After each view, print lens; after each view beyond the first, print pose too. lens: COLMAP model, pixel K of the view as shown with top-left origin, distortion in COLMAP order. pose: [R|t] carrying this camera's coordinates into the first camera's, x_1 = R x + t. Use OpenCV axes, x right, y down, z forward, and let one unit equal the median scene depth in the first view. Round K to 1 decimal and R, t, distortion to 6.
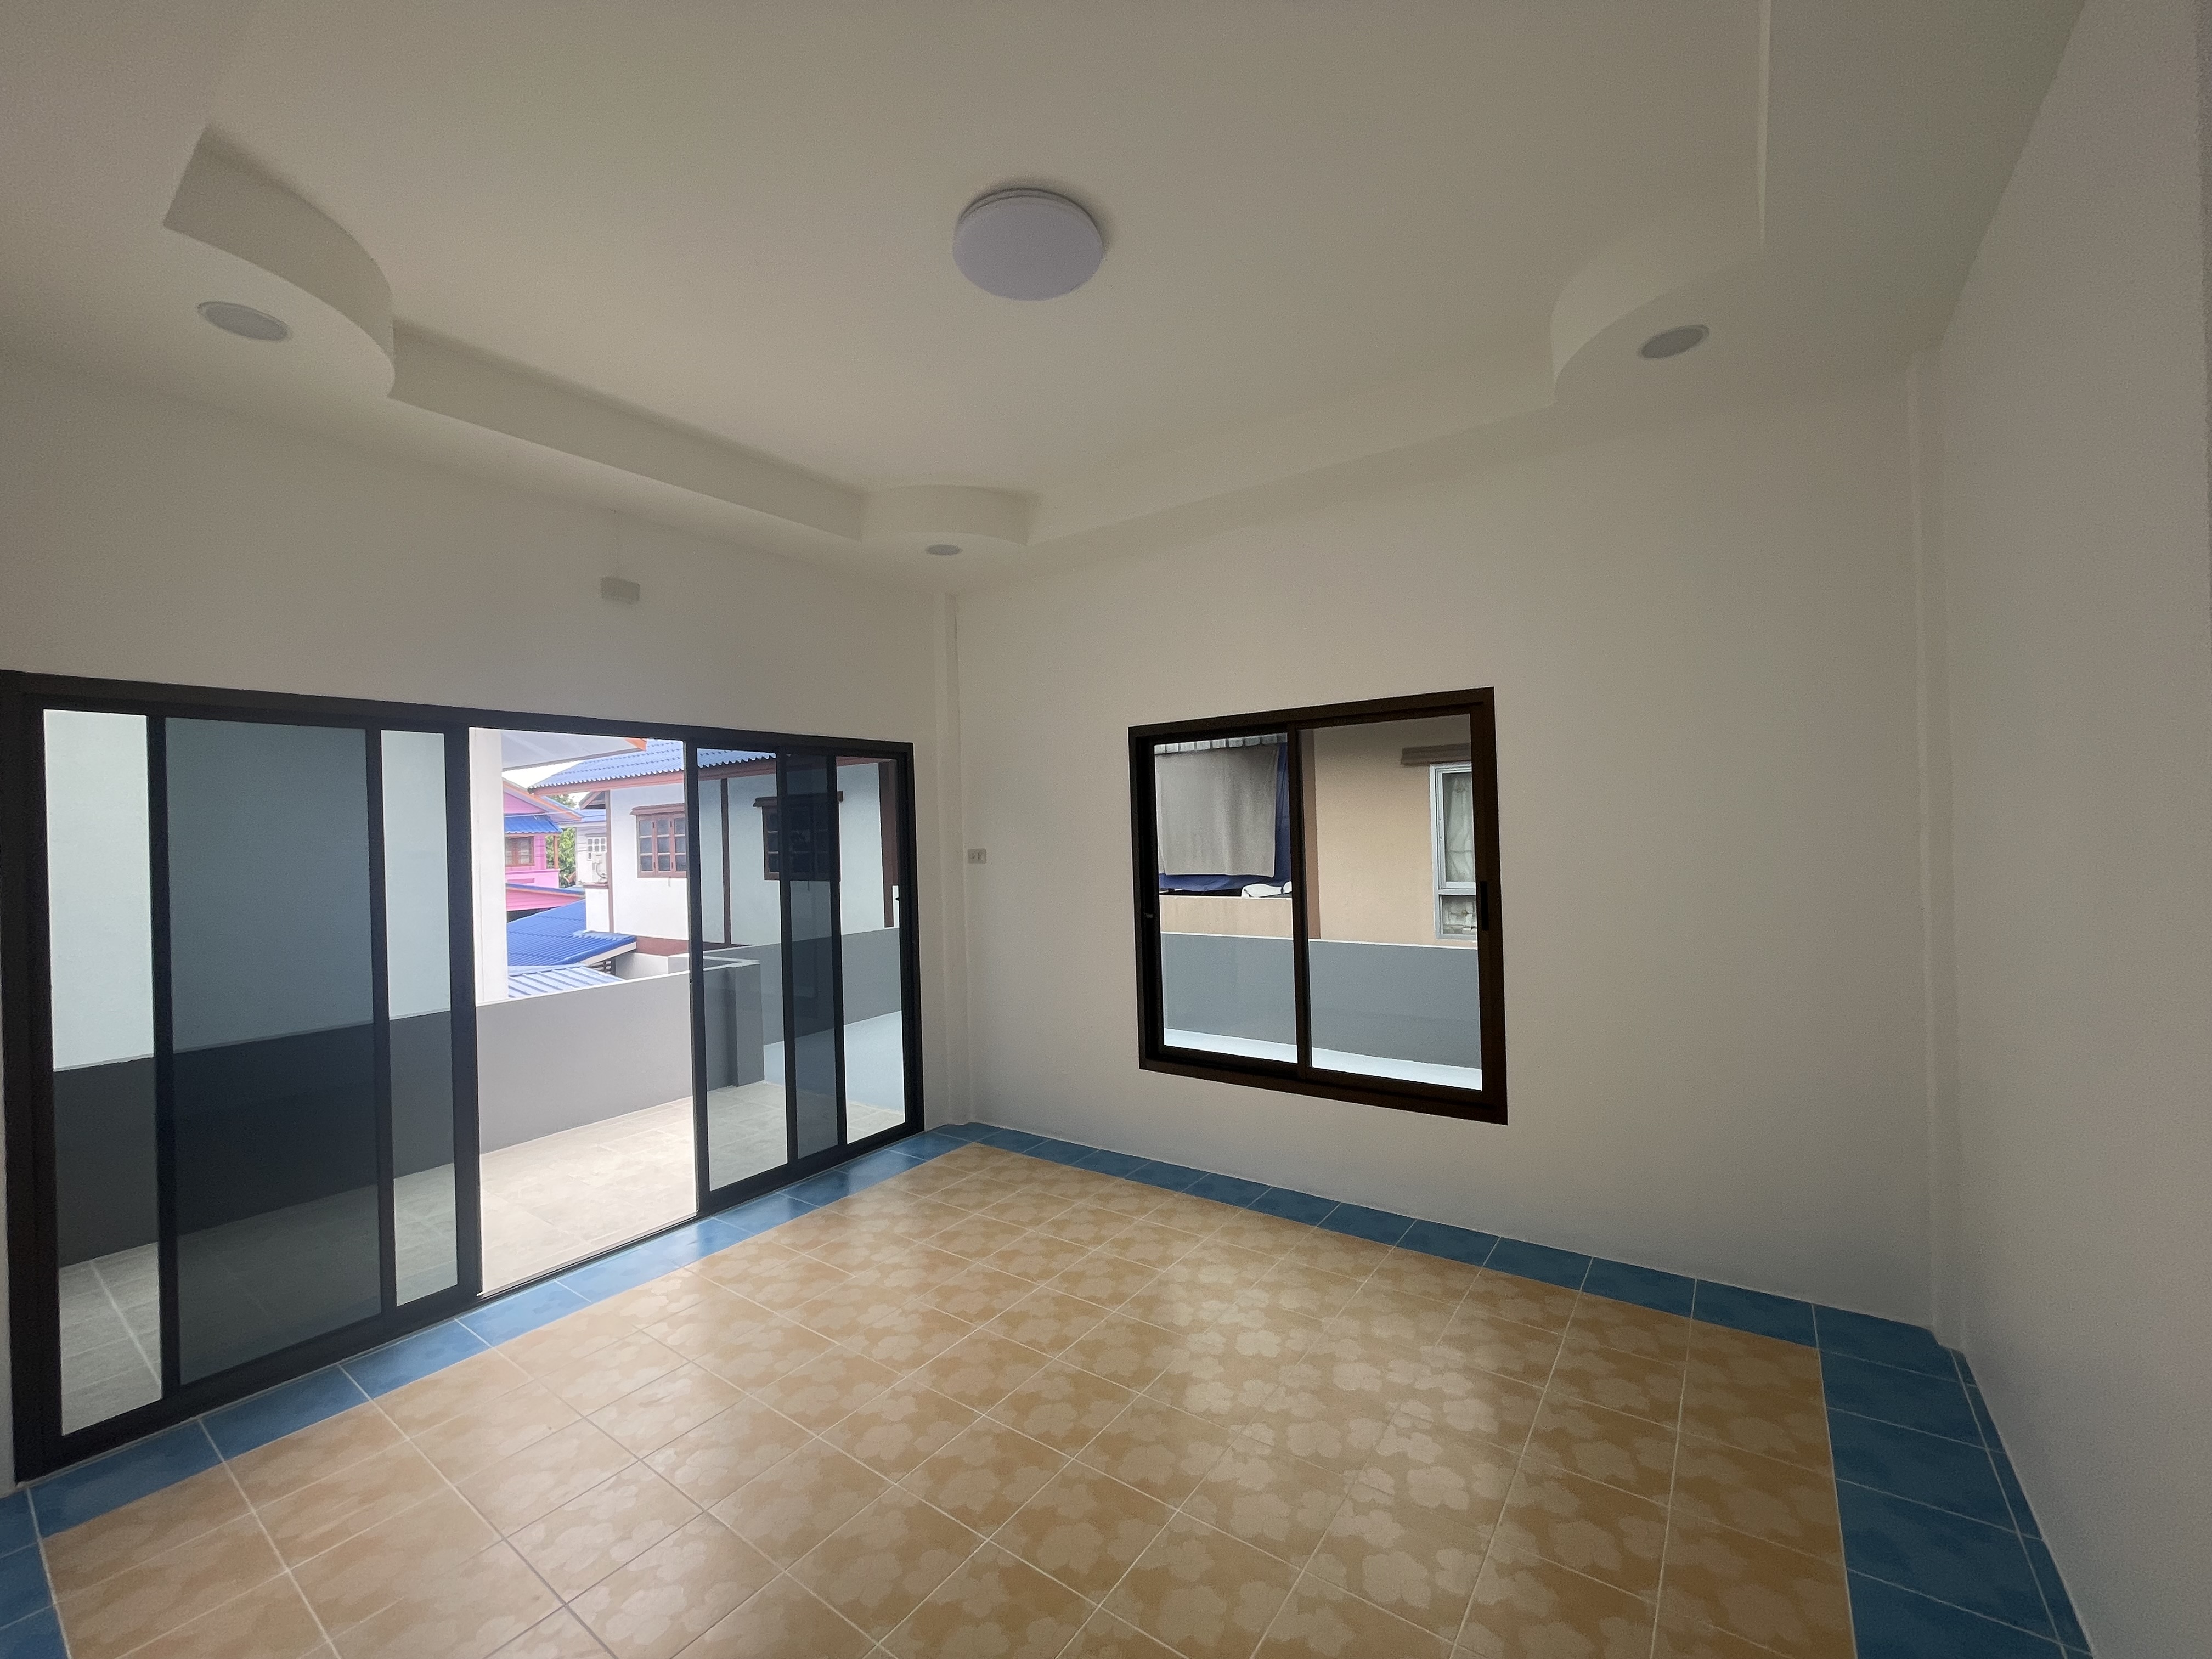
lens RADIAL K [[892.8, 0, 1118.2], [0, 892.8, 834.6], [0, 0, 1]] dist [-0.003145, 0.000313]
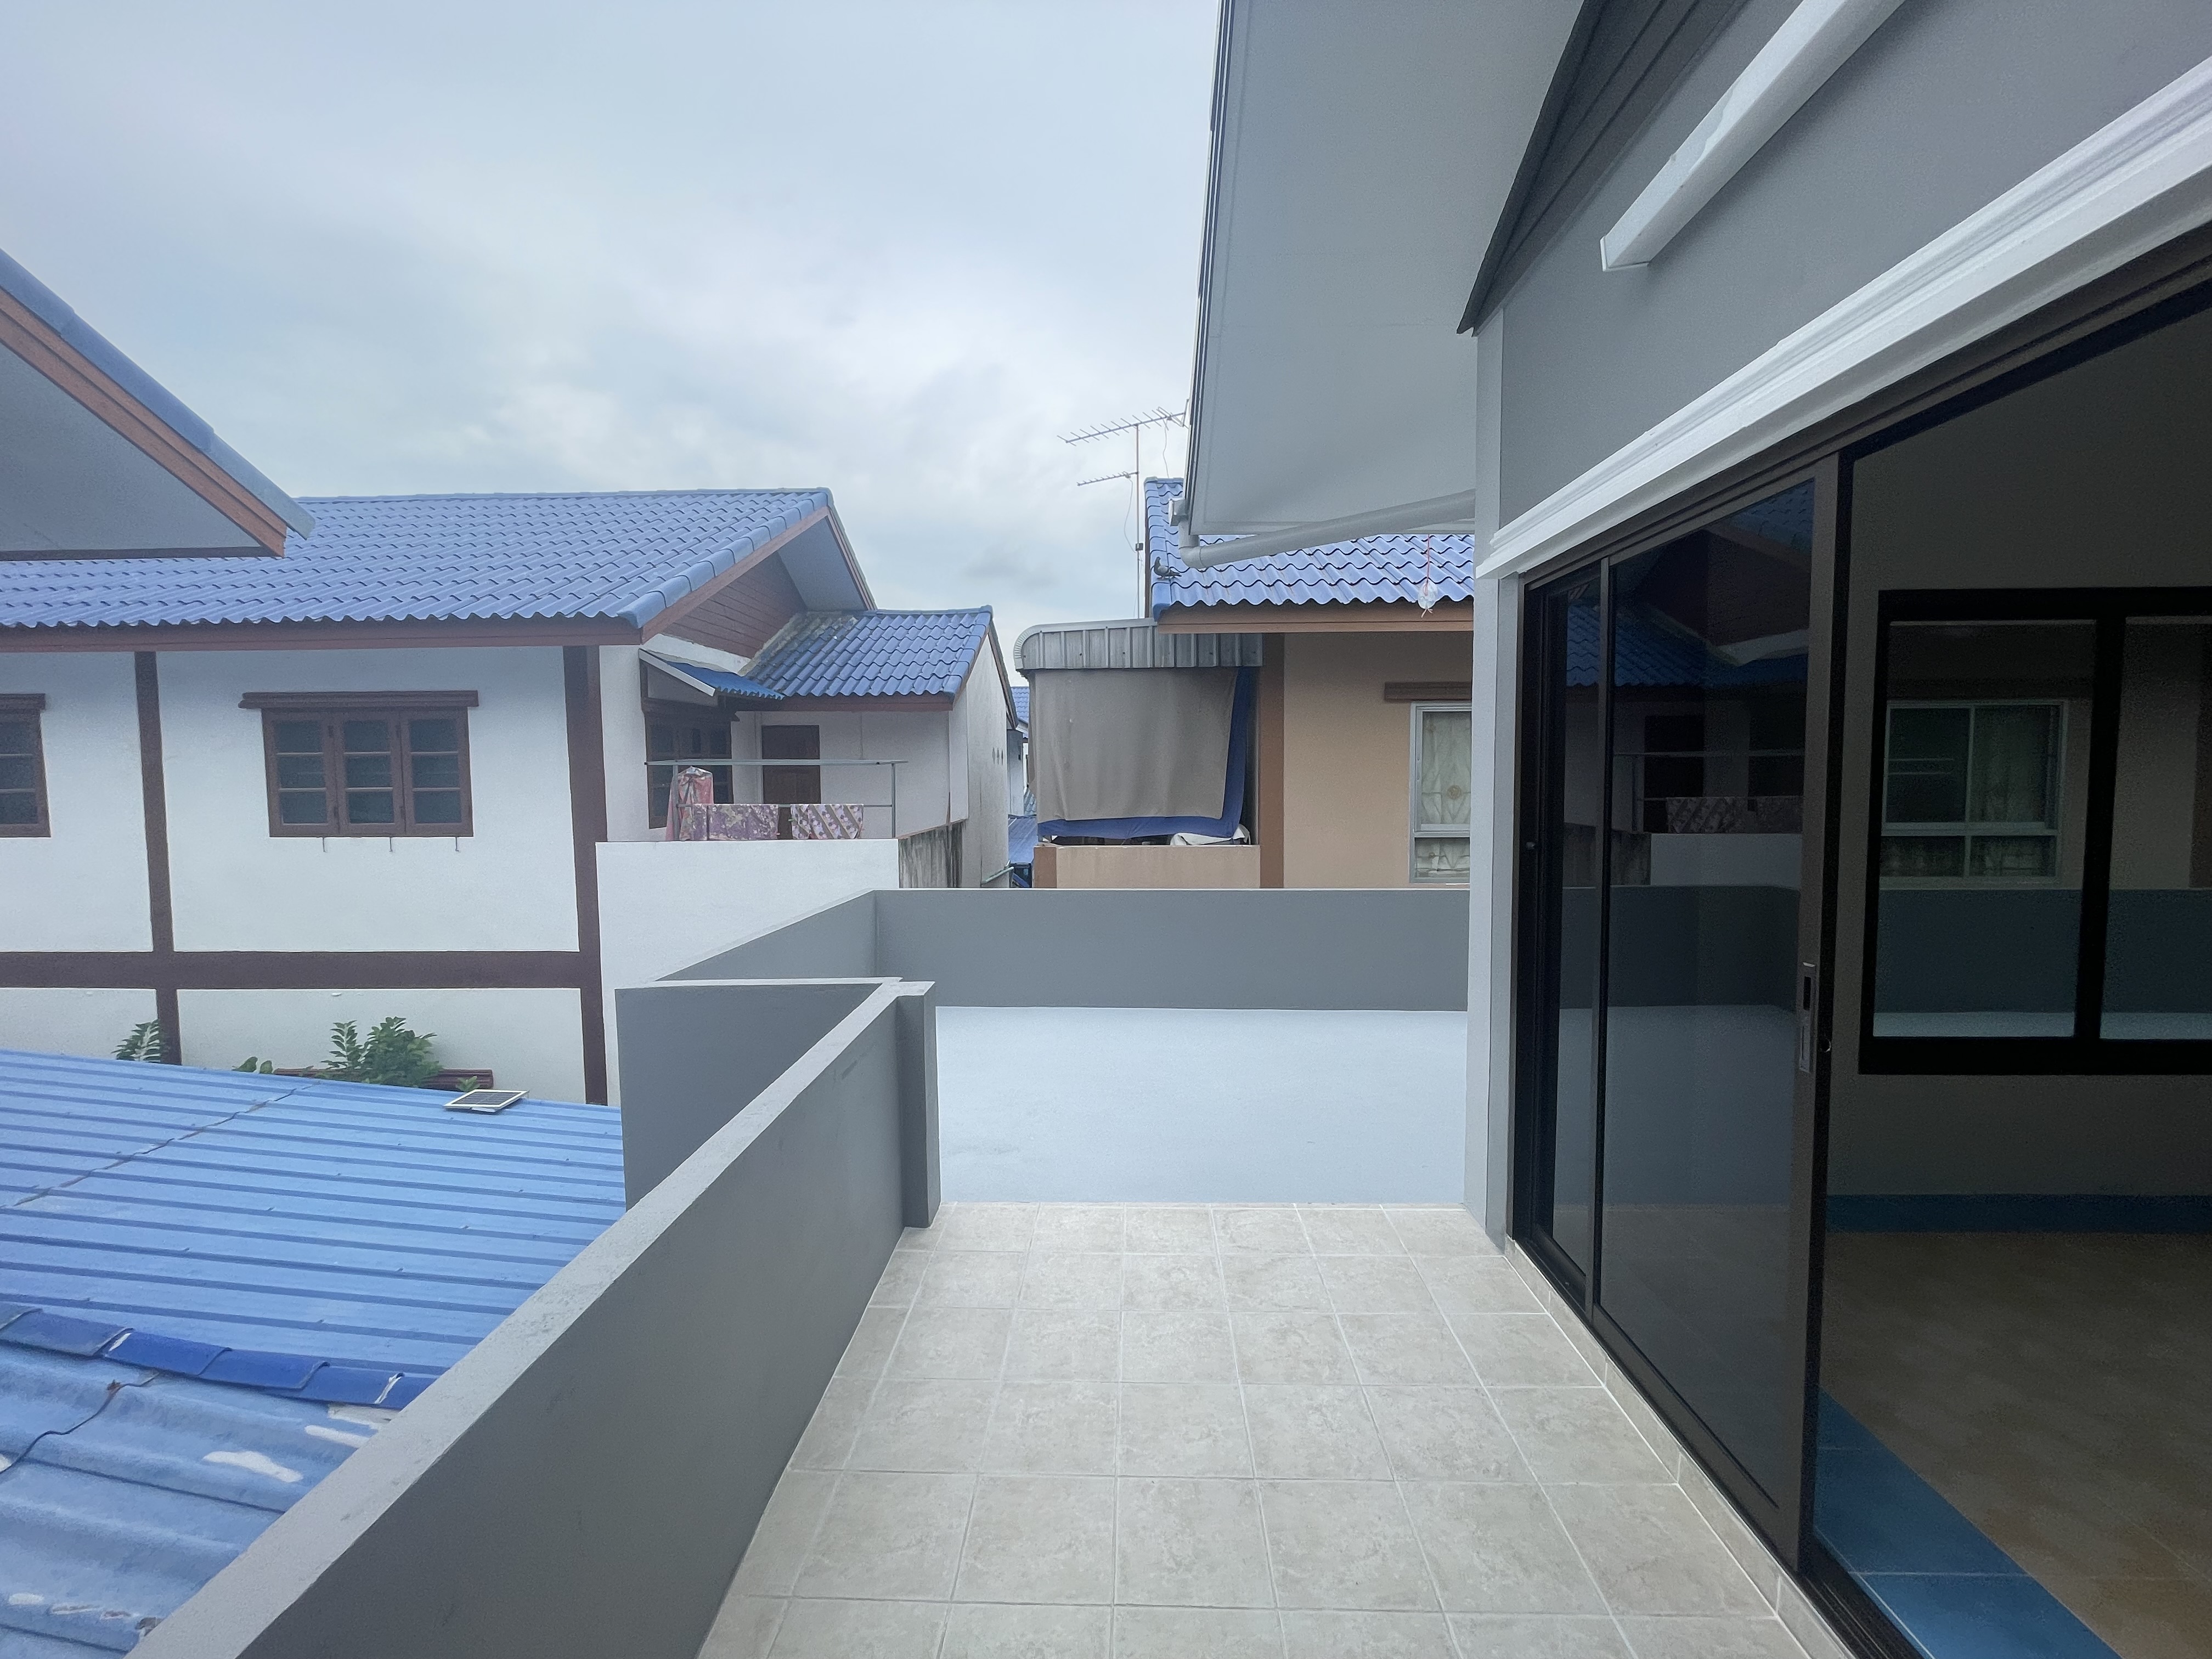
lens RADIAL K [[892.8, 0, 1113.0], [0, 892.8, 830.1], [0, 0, 1]] dist [-0.003145, 0.000313]
pose [[0.831593, -0.012608, 0.555242, -0.875690], [-0.014677, 0.998894, 0.044664, 0.042092], [-0.555192, -0.045292, 0.830488, 0.745446]]
